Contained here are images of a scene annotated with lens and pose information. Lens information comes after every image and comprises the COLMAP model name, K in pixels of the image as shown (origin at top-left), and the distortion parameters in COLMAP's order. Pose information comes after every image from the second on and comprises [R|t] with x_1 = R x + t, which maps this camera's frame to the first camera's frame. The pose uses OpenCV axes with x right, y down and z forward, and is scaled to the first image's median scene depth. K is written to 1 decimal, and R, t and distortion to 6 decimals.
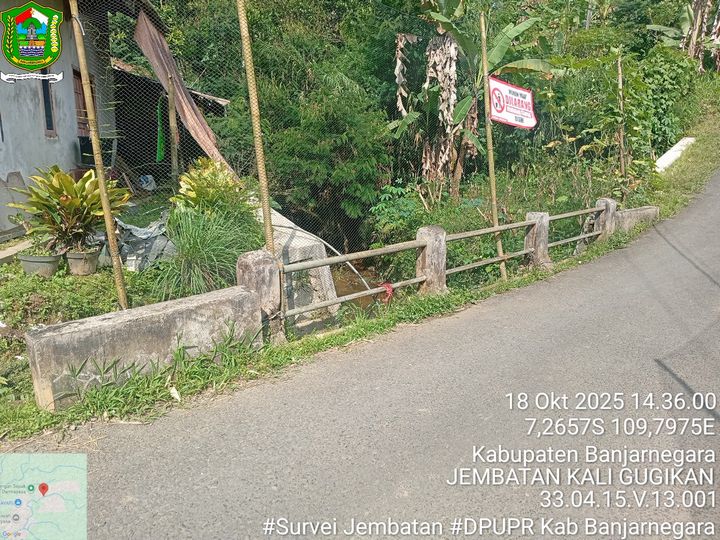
lens RADIAL K [[578.0, 0, 356.7], [0, 578.0, 268.4], [0, 0, 1]] dist [0.034289, -0.073654]
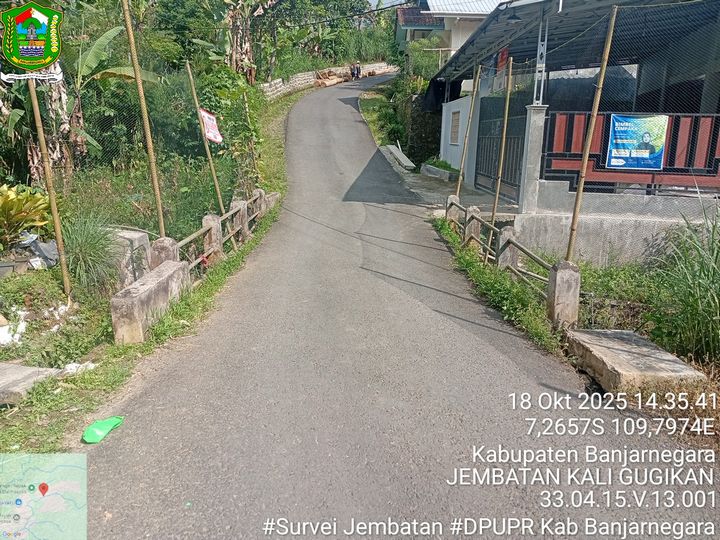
lens RADIAL K [[578.0, 0, 361.9], [0, 578.0, 272.4], [0, 0, 1]] dist [0.034289, -0.073654]
pose [[0.702504, -0.150720, 0.695536, -0.222077], [0.130043, 0.988048, 0.082761, 0.000473], [-0.699697, 0.032310, 0.713709, -0.113024]]
